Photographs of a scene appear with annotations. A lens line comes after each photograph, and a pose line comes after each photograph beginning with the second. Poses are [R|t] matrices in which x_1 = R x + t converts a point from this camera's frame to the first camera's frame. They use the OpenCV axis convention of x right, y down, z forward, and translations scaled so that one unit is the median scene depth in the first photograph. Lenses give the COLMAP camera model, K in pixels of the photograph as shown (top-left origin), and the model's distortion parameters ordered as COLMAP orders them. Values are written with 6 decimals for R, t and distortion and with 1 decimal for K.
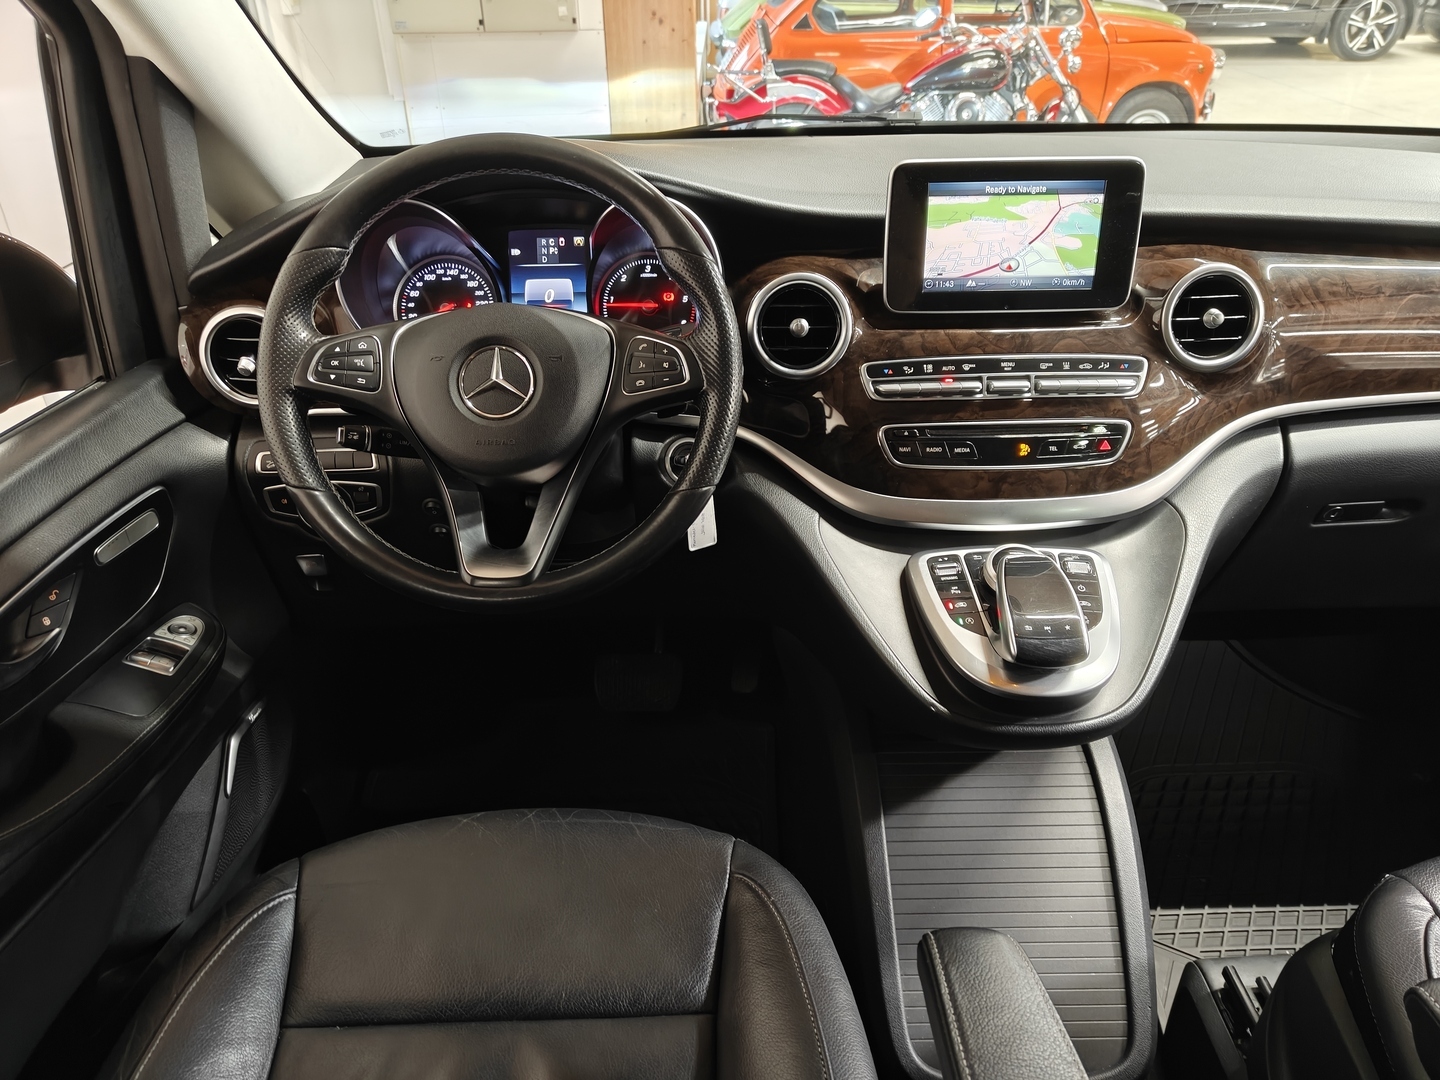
lens RADIAL K [[1025.7, 0, 716.6], [0, 1025.7, 539.9], [0, 0, 1]] dist [0.029049, -0.032893]
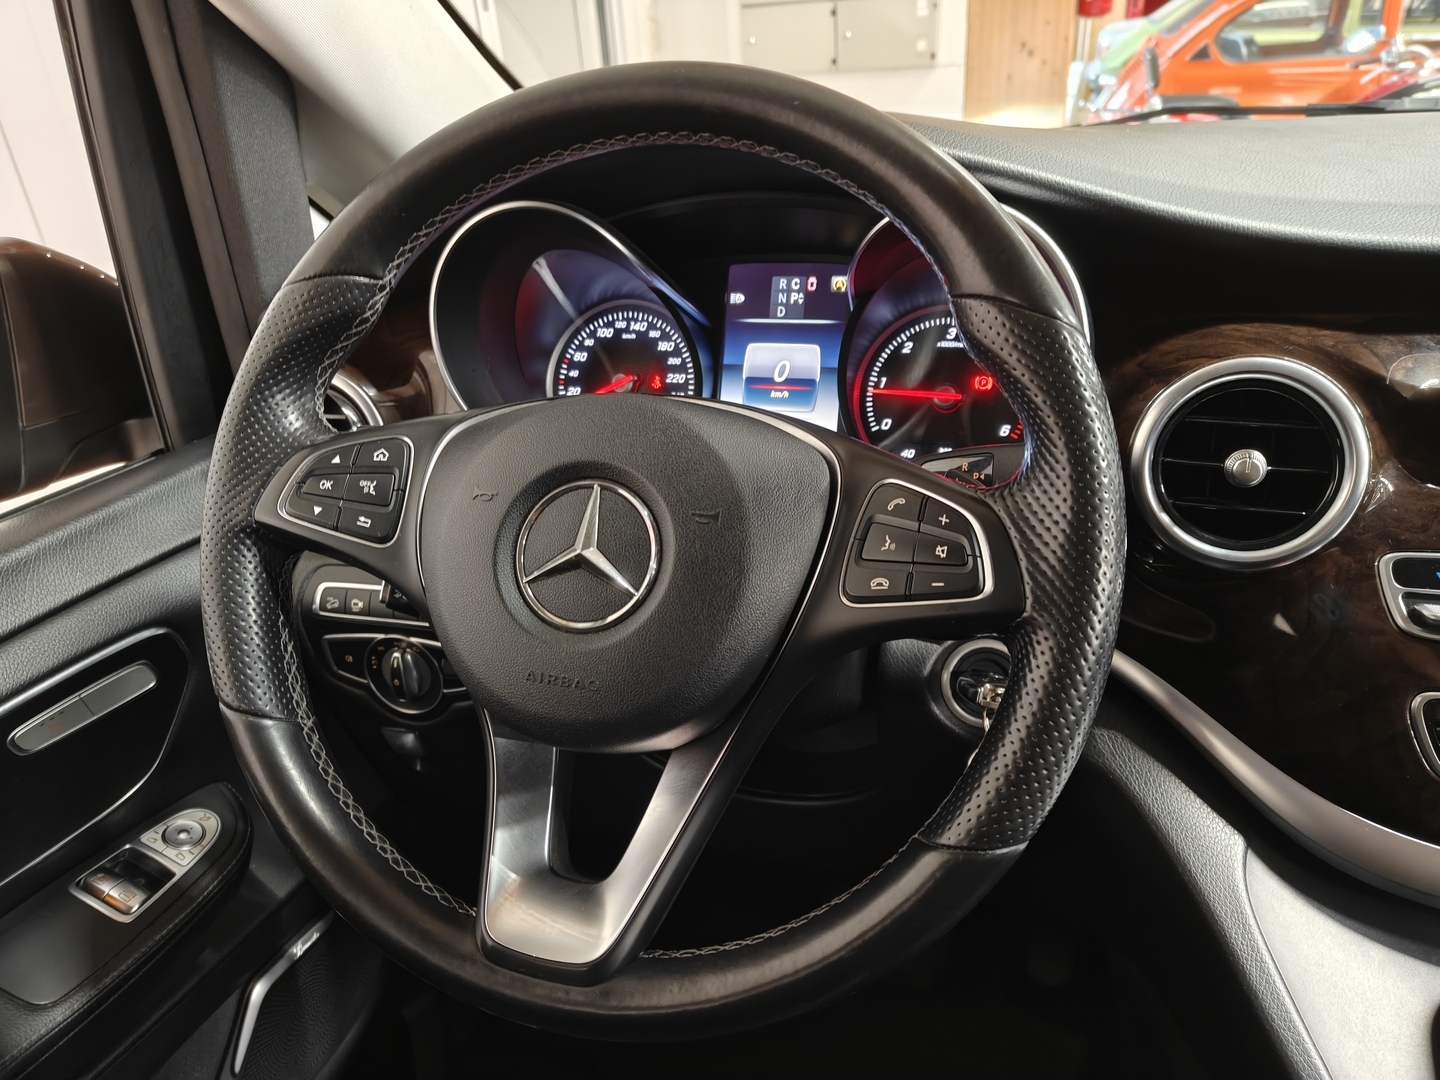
lens RADIAL K [[1025.7, 0, 718.8], [0, 1025.7, 539.2], [0, 0, 1]] dist [0.029049, -0.032893]
pose [[0.949264, 0.103130, -0.297088, -0.007659], [-0.117219, 0.992654, -0.029957, -0.125891], [0.291816, 0.063262, 0.954380, 0.451406]]
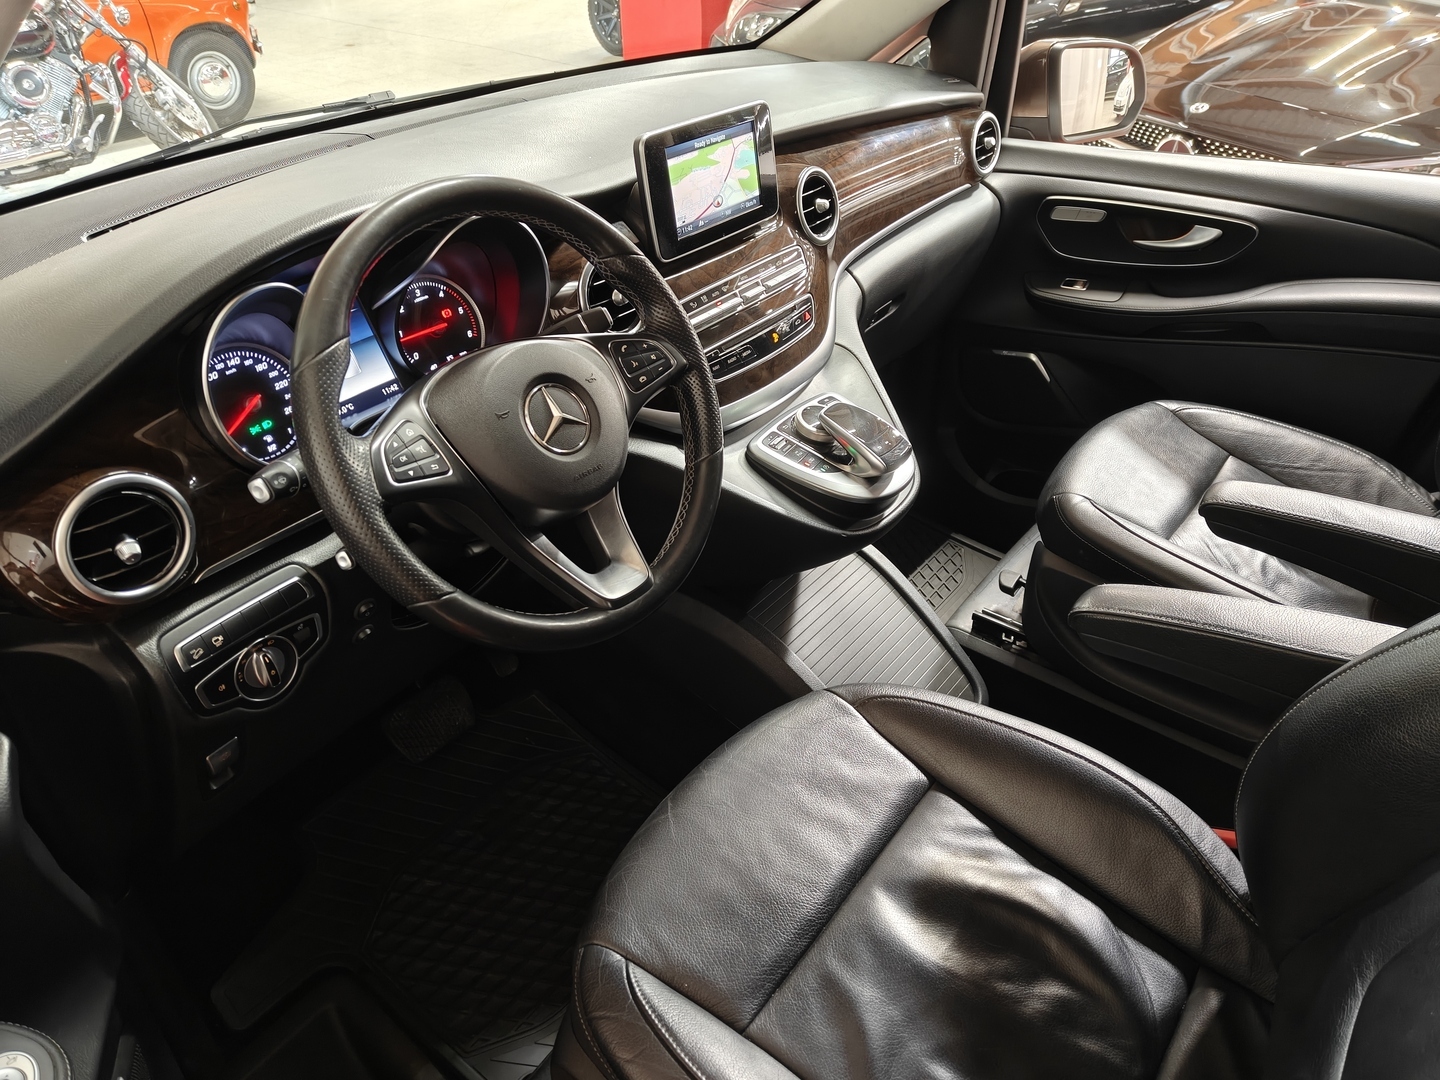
lens RADIAL K [[1025.7, 0, 717.3], [0, 1025.7, 542.9], [0, 0, 1]] dist [0.029049, -0.032893]
pose [[0.619110, -0.441340, 0.649555, -0.682847], [0.400468, 0.888939, 0.222291, -0.169411], [-0.675520, 0.122503, 0.727094, 0.137413]]
